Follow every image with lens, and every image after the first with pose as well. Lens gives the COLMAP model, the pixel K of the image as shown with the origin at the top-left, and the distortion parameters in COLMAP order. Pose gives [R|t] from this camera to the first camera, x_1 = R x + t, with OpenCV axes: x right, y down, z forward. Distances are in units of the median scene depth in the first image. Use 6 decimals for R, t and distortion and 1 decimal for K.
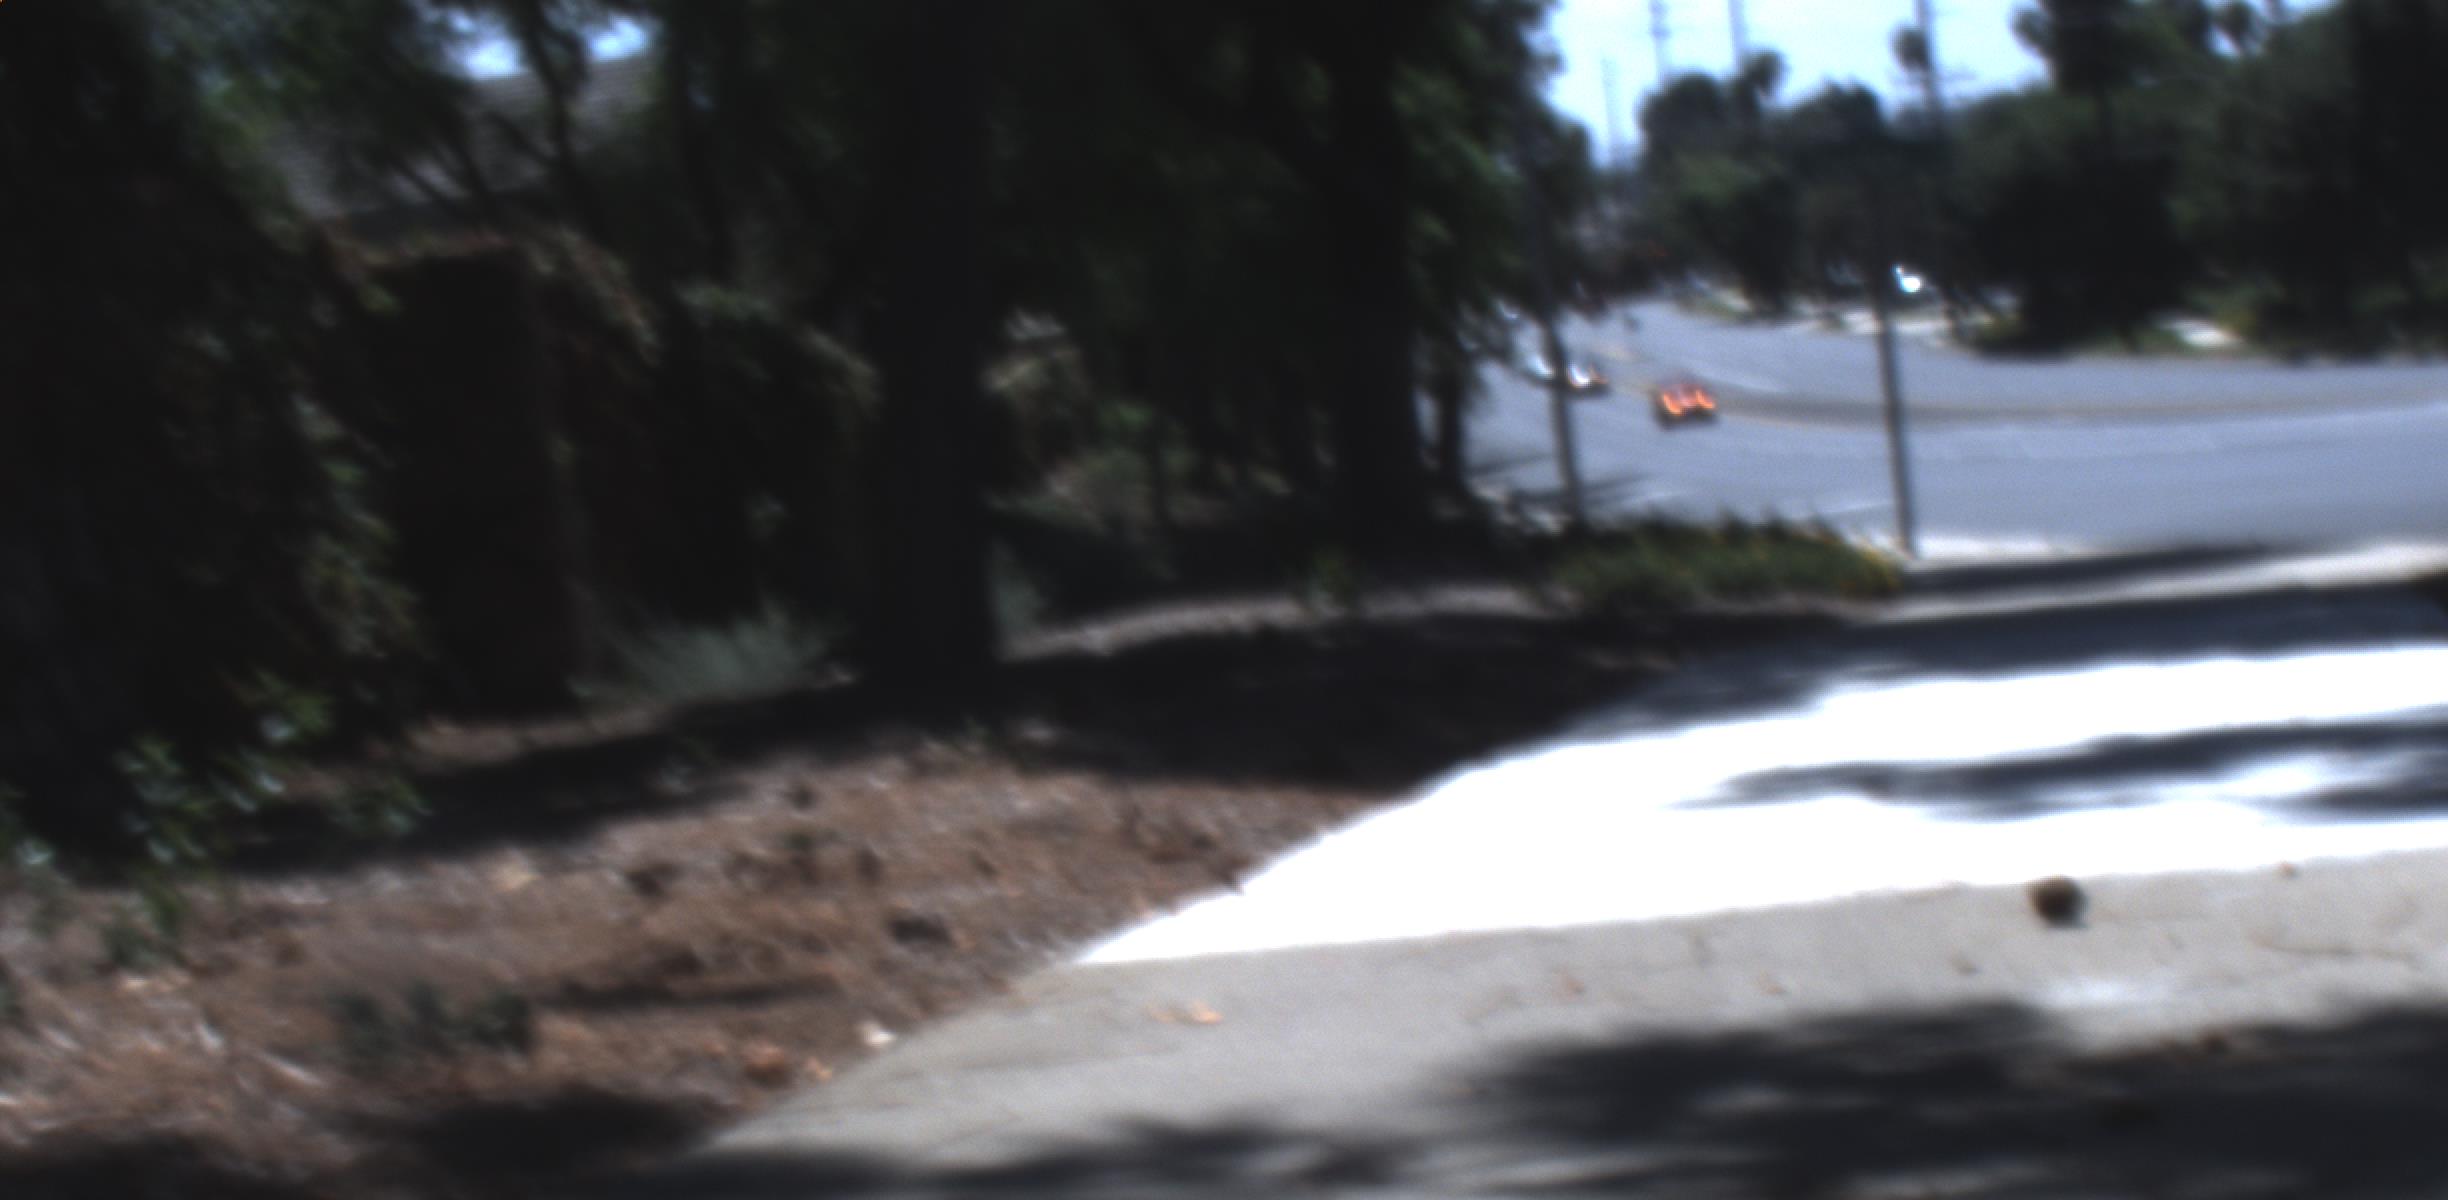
lens RADIAL K [[4834.8, 0, 1217.0], [0, 4834.8, 615.5], [0, 0, 1]] dist [-0.030766, 0.000000]
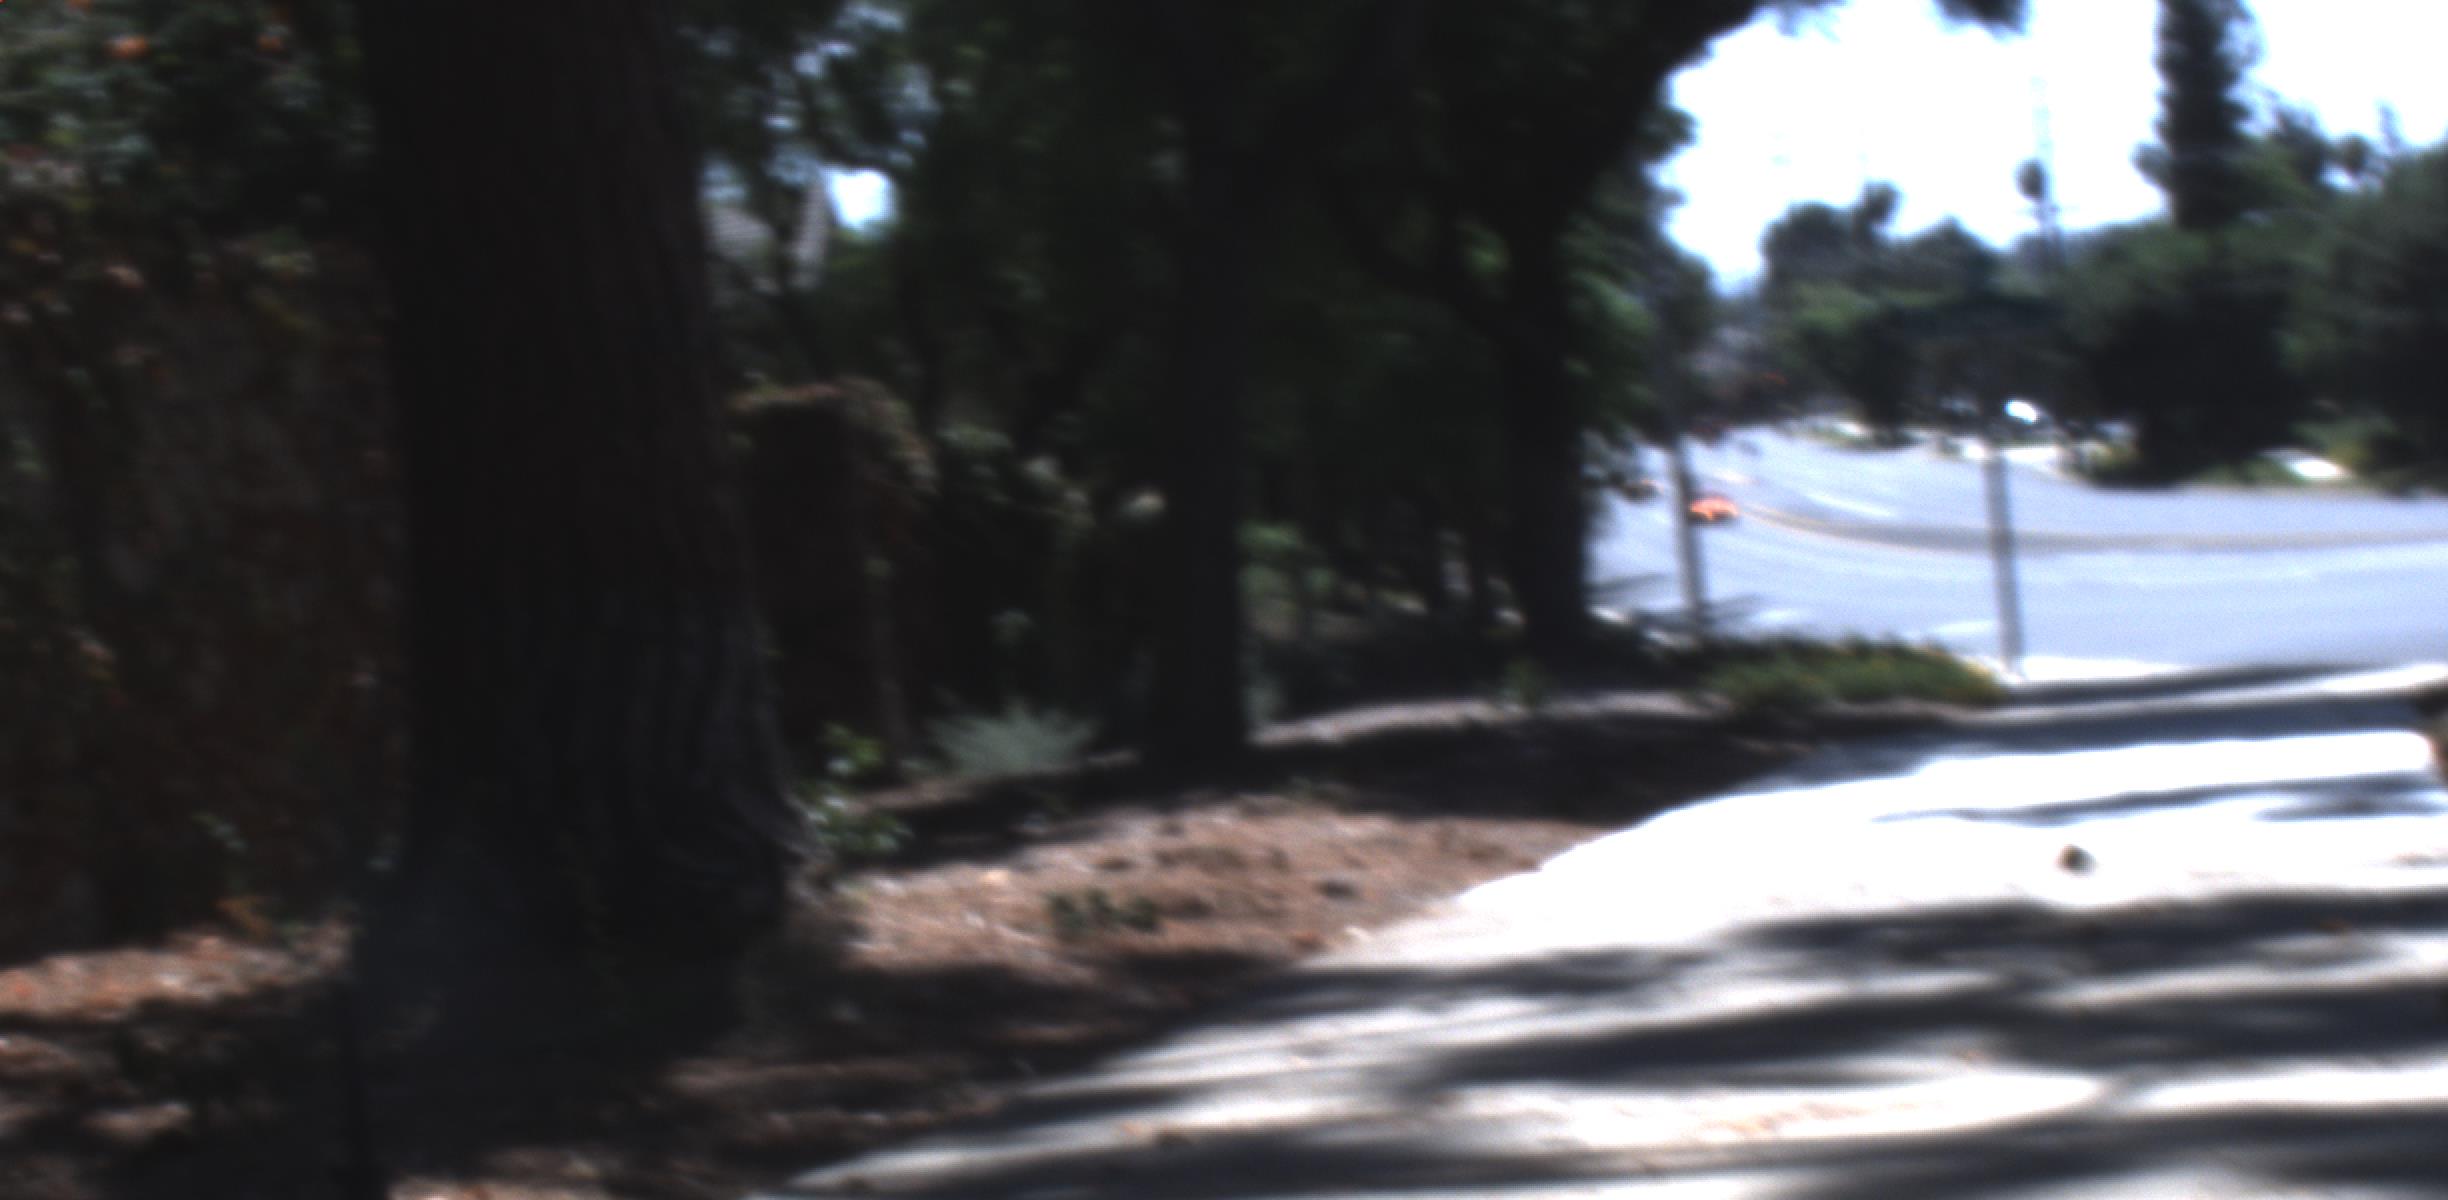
lens RADIAL K [[4834.8, 0, 1239.2], [0, 4834.8, 605.3], [0, 0, 1]] dist [-0.030766, 0.000000]
pose [[0.999748, 0.012153, -0.018892, -0.010461], [-0.012653, 0.999567, -0.026576, 0.002600], [0.018561, 0.026808, 0.999468, -0.085386]]
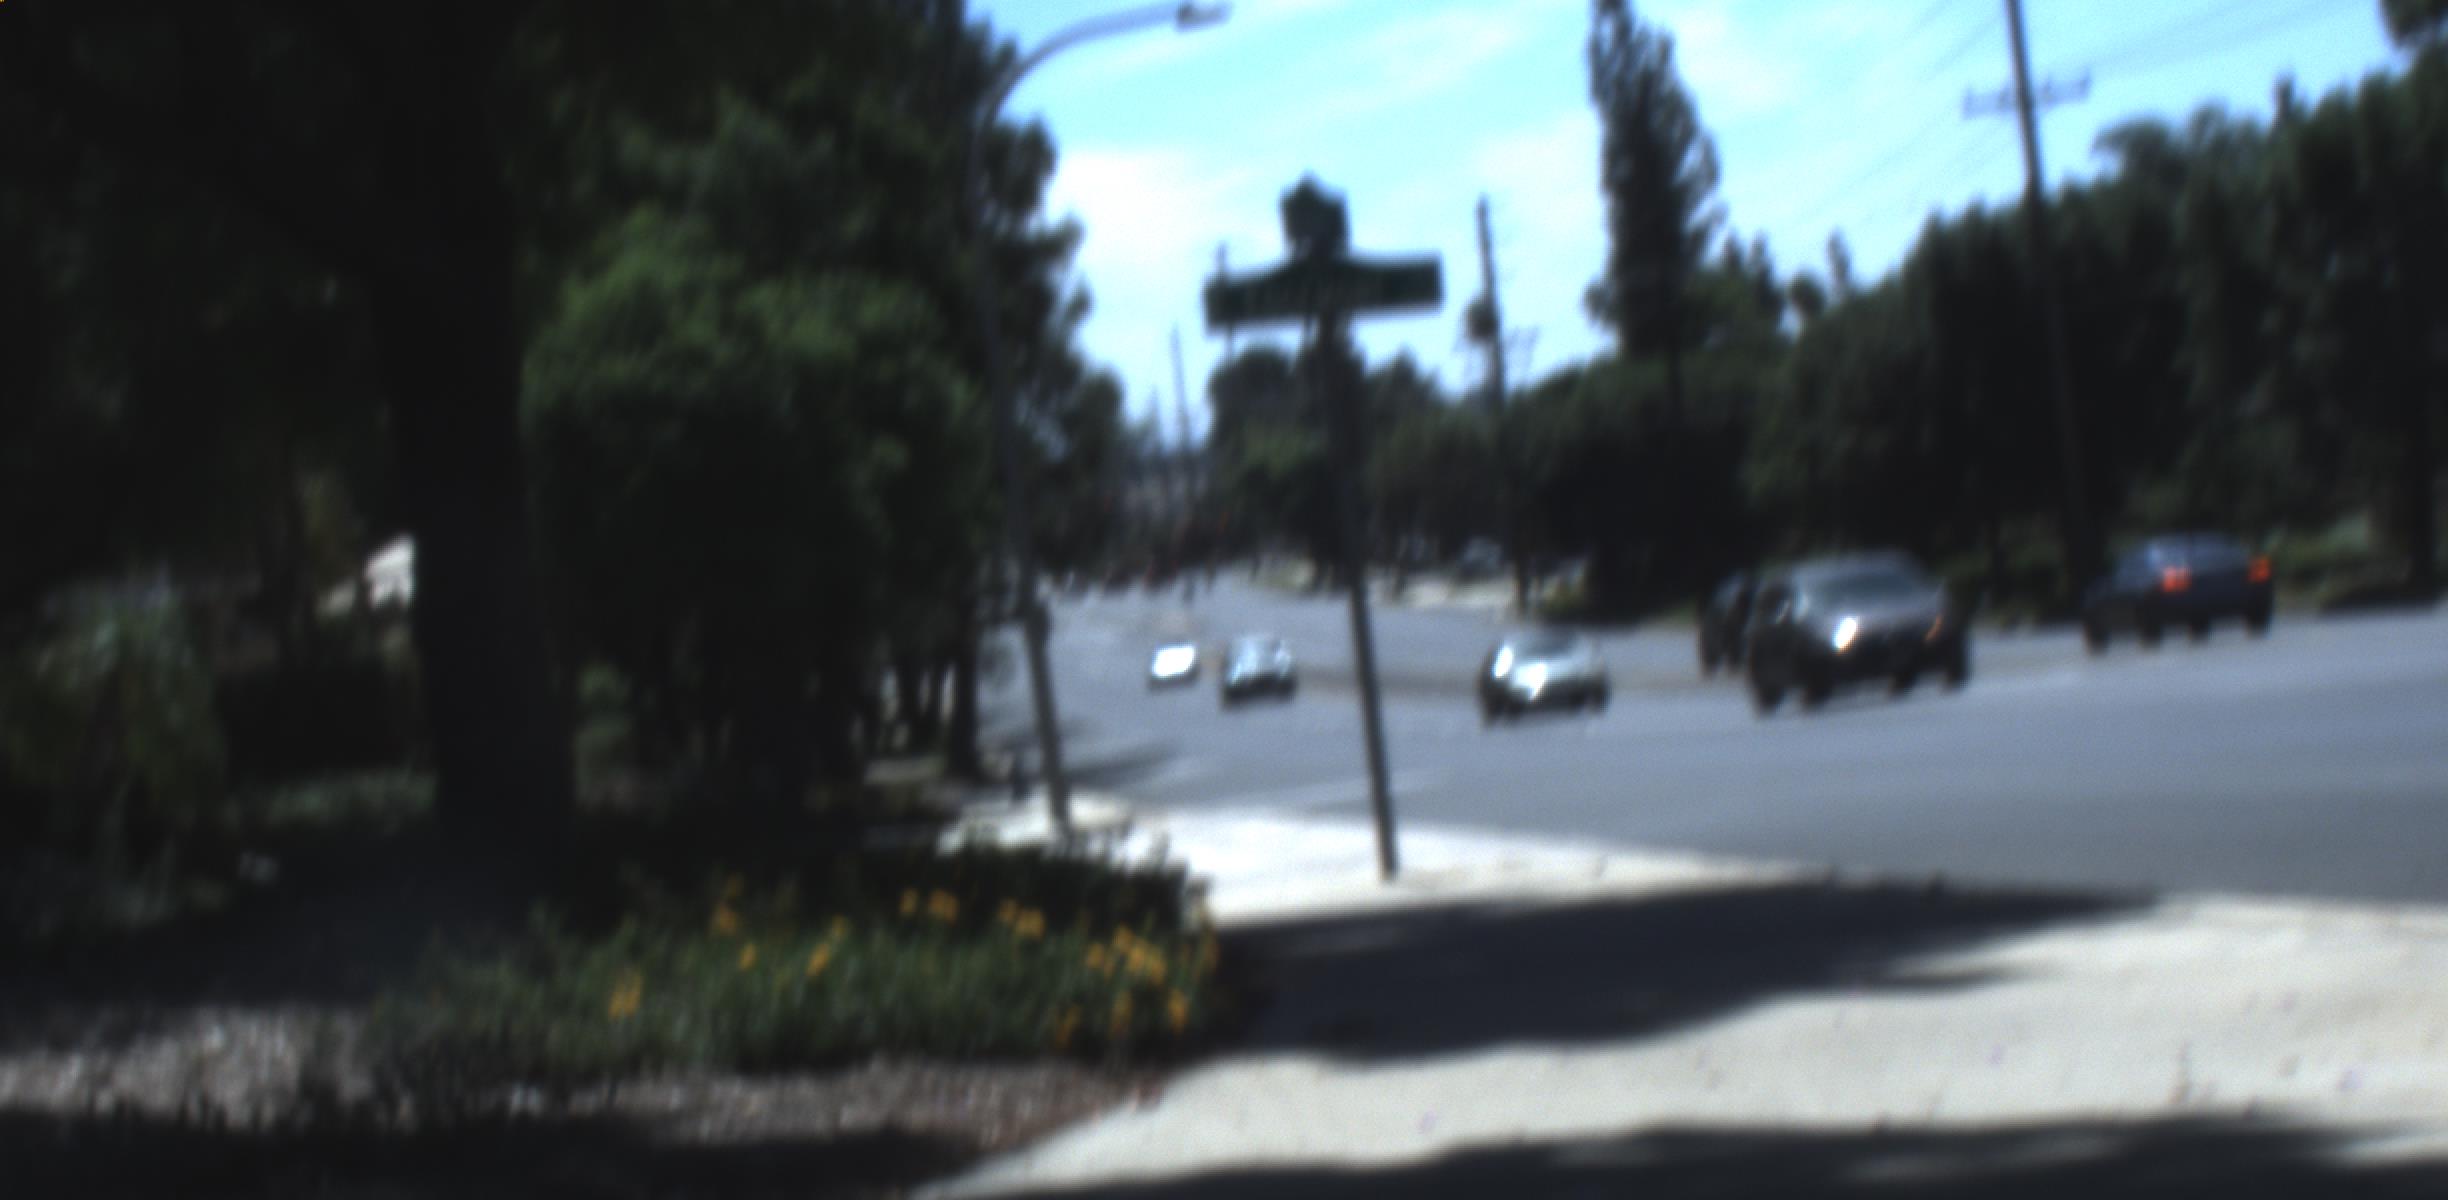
lens RADIAL K [[4834.8, 0, 1239.8], [0, 4834.8, 599.4], [0, 0, 1]] dist [-0.030766, 0.000000]
pose [[0.995795, 0.004481, 0.091497, 0.048495], [0.001082, 0.998158, -0.060659, -0.008002], [-0.091600, 0.060503, 0.993956, 0.266539]]
